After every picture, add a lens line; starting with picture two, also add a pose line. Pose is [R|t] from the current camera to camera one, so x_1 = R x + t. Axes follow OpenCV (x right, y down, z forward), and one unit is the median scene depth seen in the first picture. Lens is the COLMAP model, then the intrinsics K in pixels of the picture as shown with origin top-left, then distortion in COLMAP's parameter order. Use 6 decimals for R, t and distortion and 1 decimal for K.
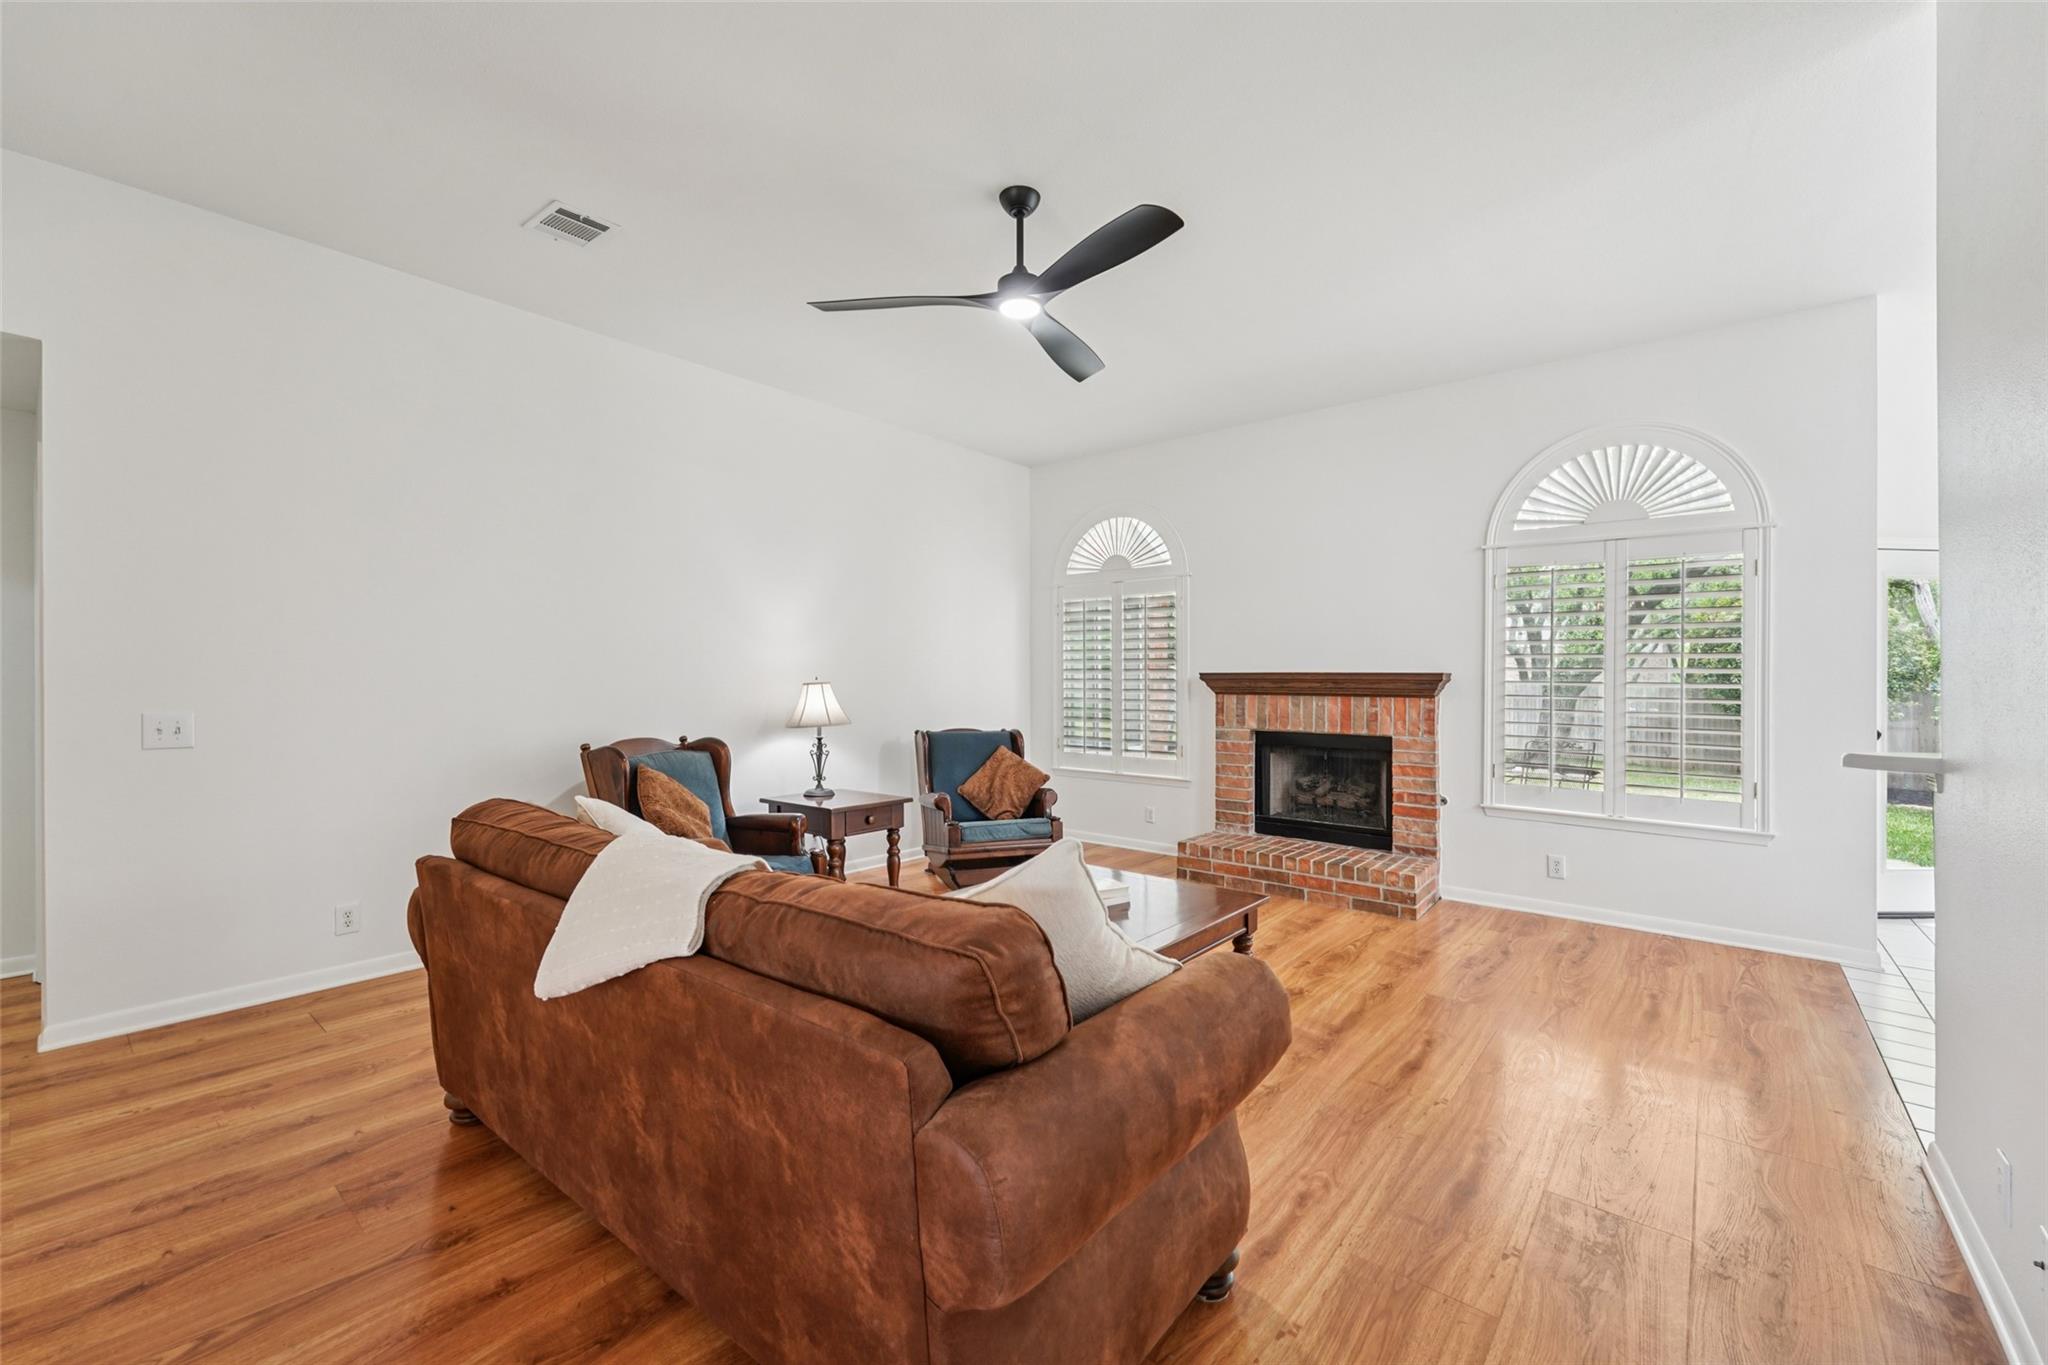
lens RADIAL K [[844.0, 0, 1008.9], [0, 844.0, 683.8], [0, 0, 1]] dist [0.014201, -0.000212]
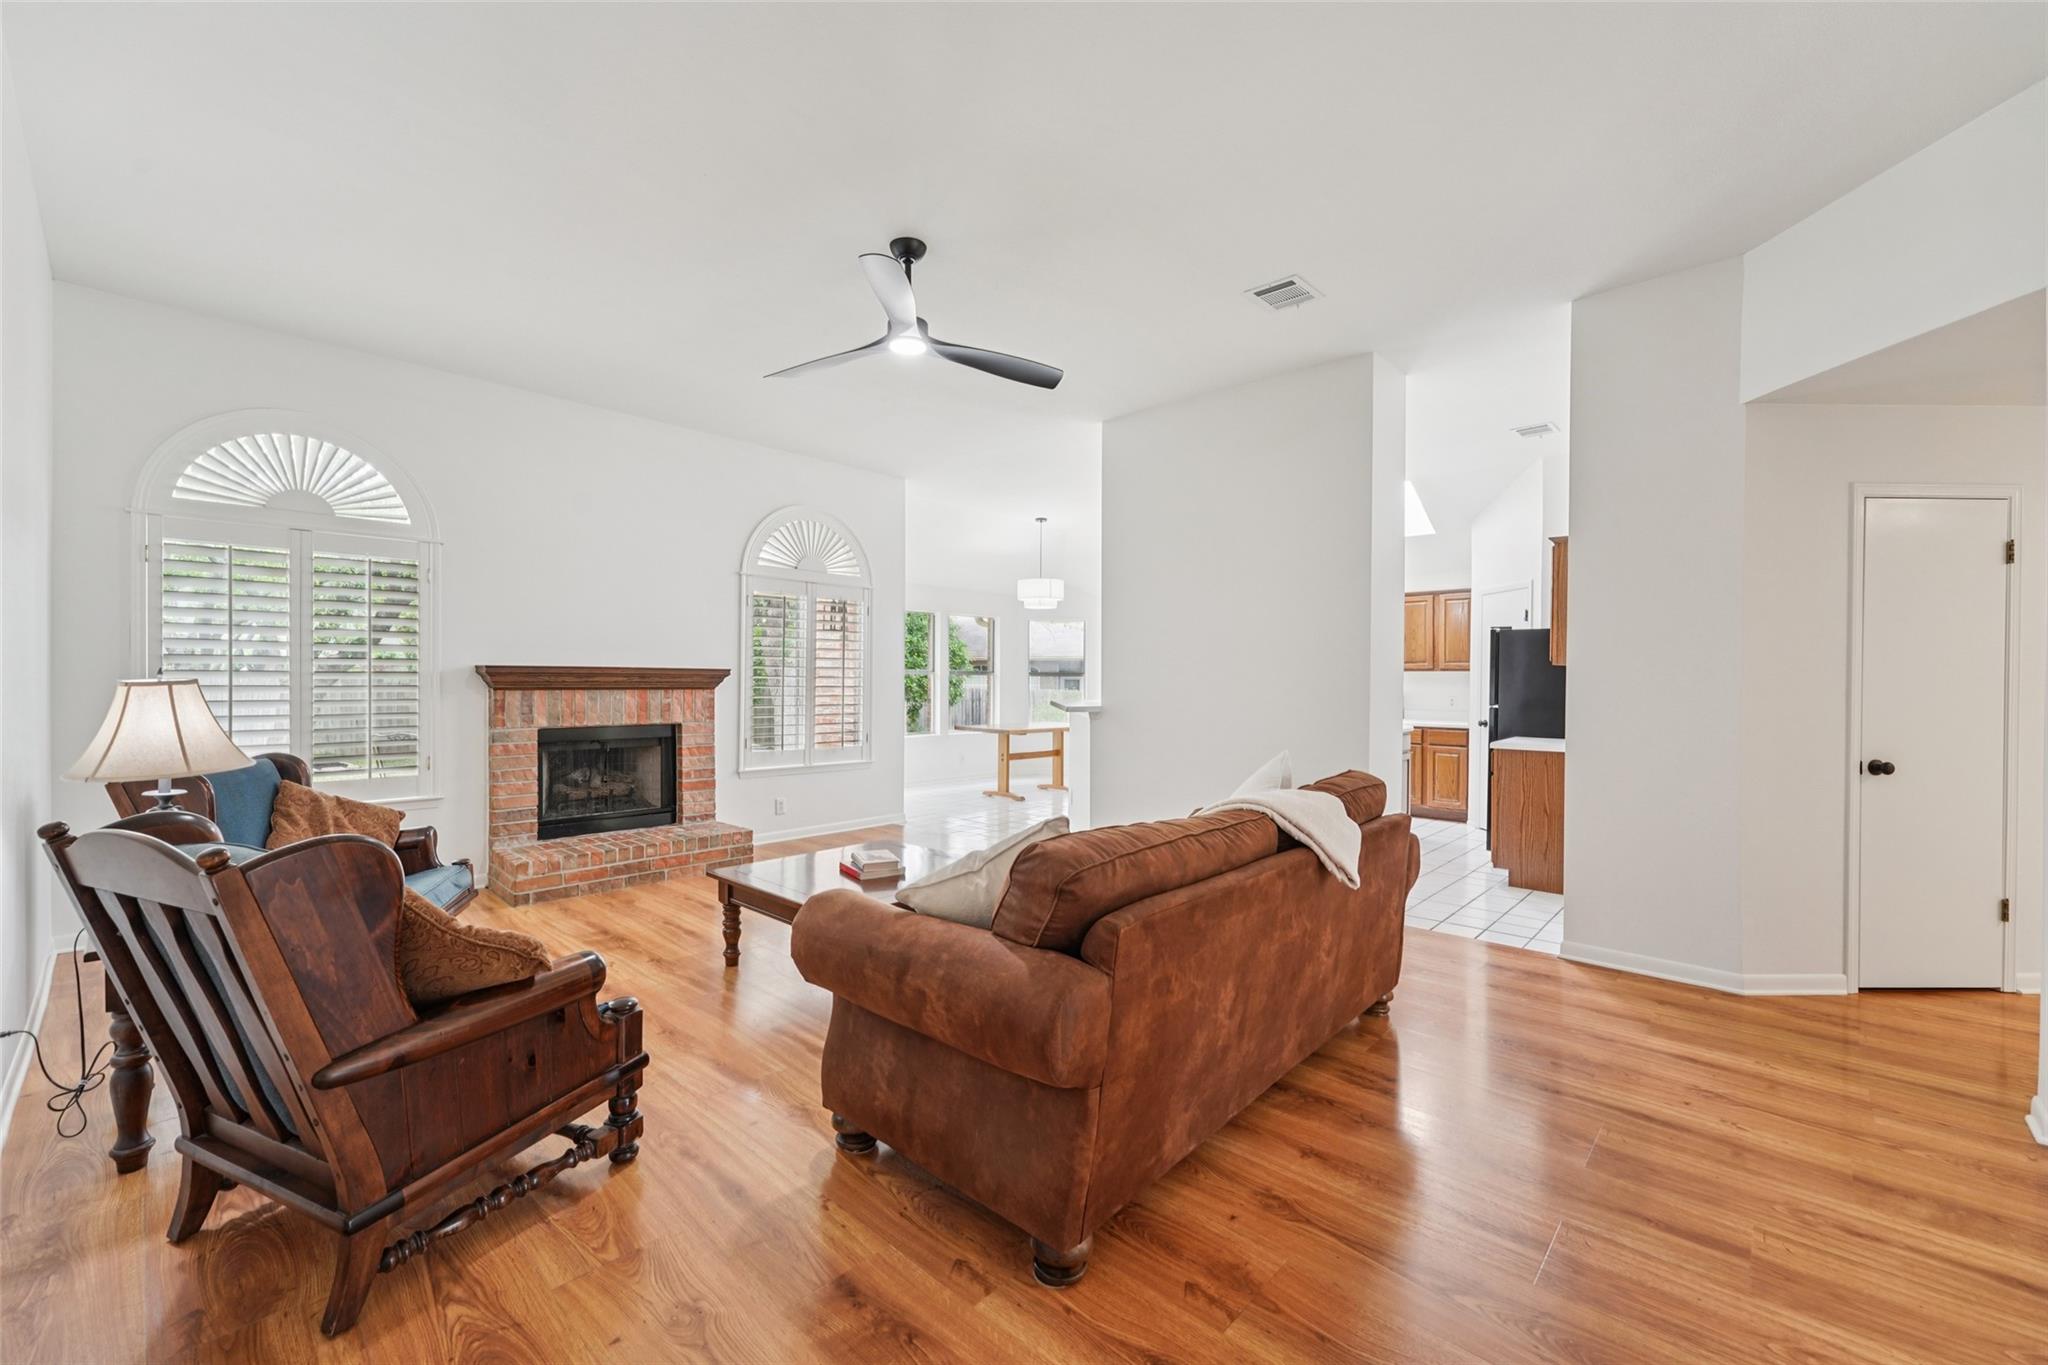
lens RADIAL K [[844.0, 0, 1008.9], [0, 844.0, 683.8], [0, 0, 1]] dist [0.014201, -0.000212]
pose [[0.045593, -0.013305, 0.998871, -0.696753], [-0.003565, 0.999903, 0.013482, -0.009179], [-0.998954, -0.004176, 0.045541, 0.515172]]
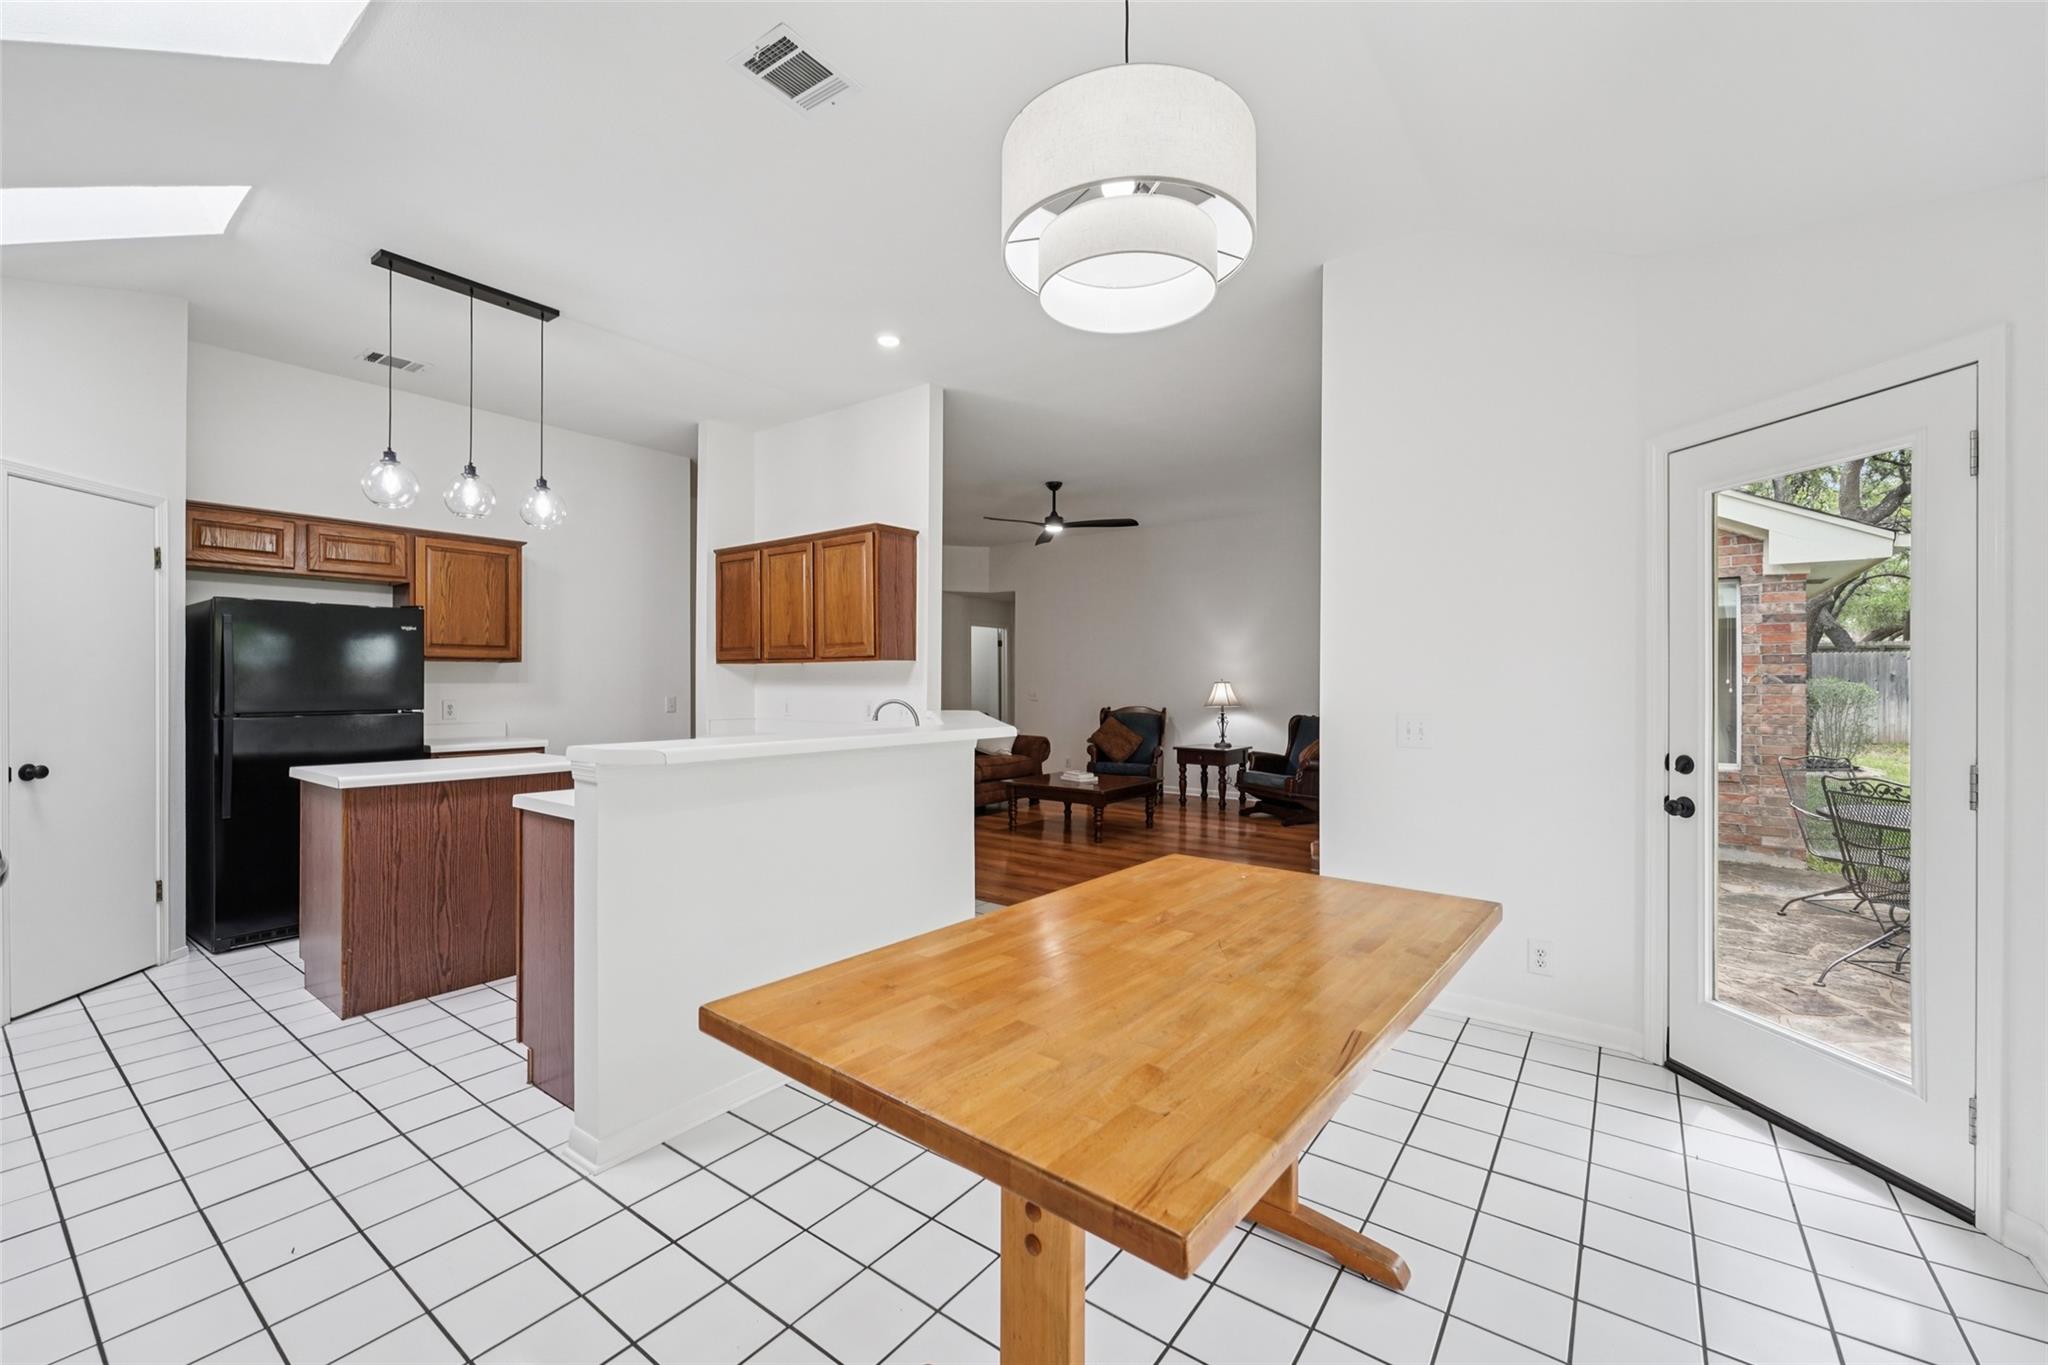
lens RADIAL K [[823.3, 0, 1019.1], [0, 823.3, 682.6], [0, 0, 1]] dist [0.000190, -0.000281]
pose [[0.055839, -0.000927, -0.998439, 1.491165], [-0.003949, 0.999992, -0.001149, 0.003263], [0.998432, 0.004007, 0.055835, 0.482392]]
